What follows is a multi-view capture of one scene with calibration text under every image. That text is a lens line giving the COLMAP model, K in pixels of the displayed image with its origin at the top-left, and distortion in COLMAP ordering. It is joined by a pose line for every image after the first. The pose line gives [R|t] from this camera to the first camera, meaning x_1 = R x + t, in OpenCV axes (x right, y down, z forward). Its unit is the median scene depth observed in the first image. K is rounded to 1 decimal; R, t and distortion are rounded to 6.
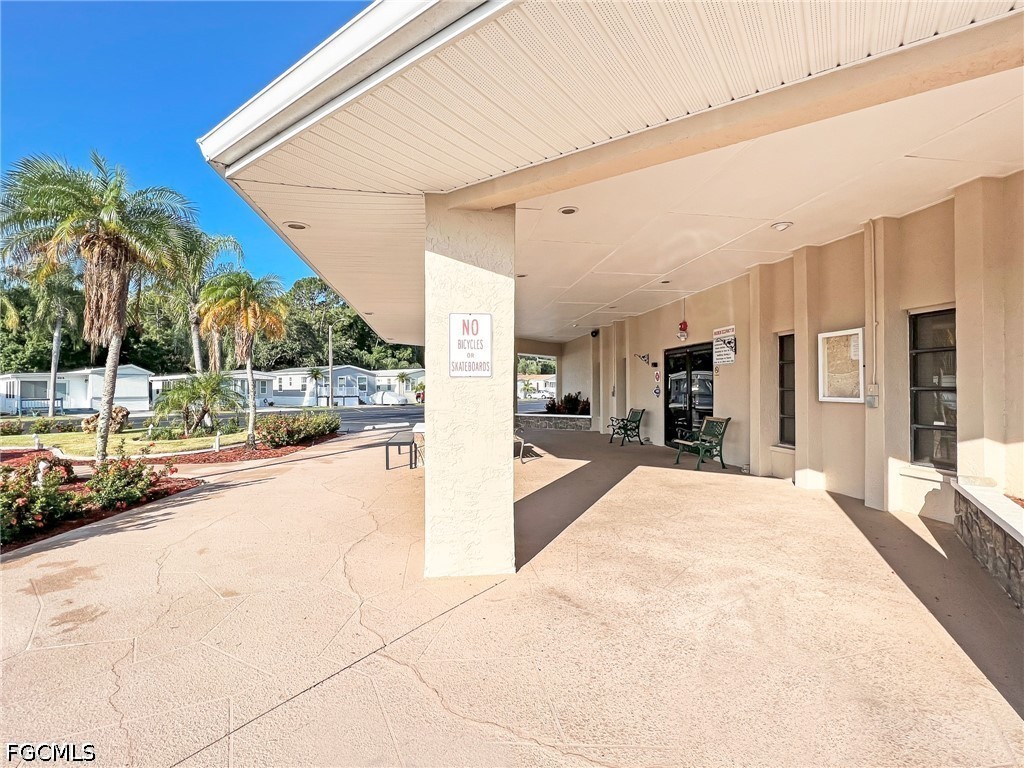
lens RADIAL K [[483.7, 0, 512.0], [0, 483.7, 384.0], [0, 0, 1]] dist [-0.000253, -0.000072]
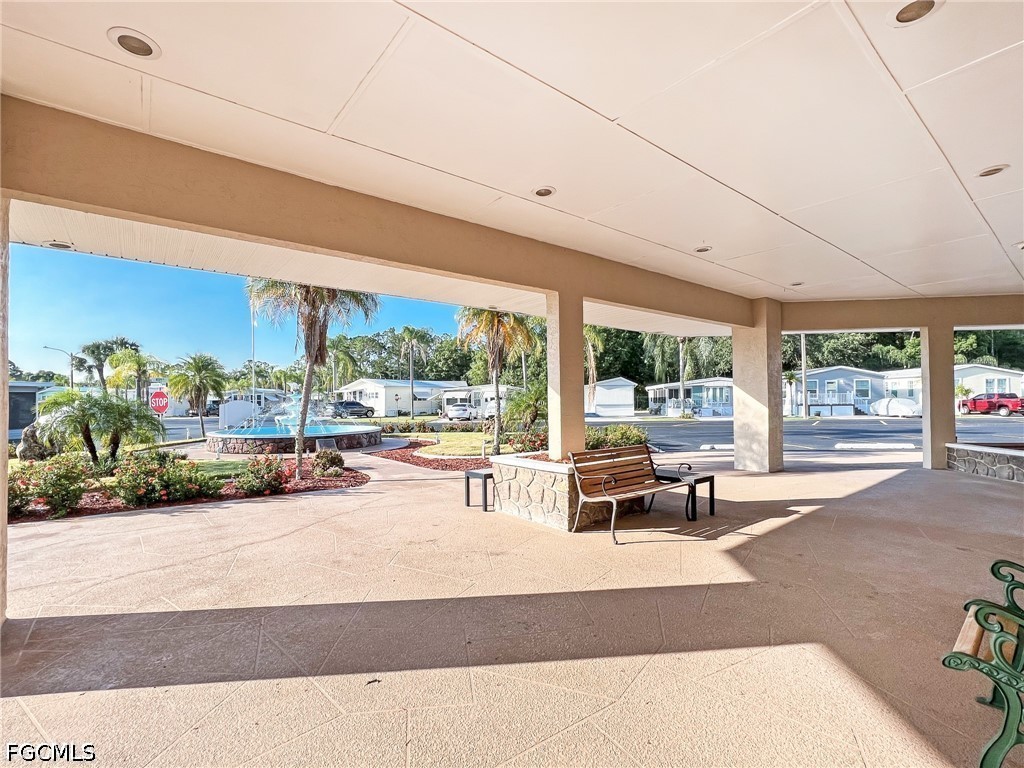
lens RADIAL K [[483.7, 0, 512.0], [0, 483.7, 384.0], [0, 0, 1]] dist [-0.000253, -0.000072]
pose [[0.508822, -0.030387, -0.860335, 0.081908], [0.019021, 0.999530, -0.024054, 0.000259], [0.860661, -0.004126, 0.509161, 0.122548]]
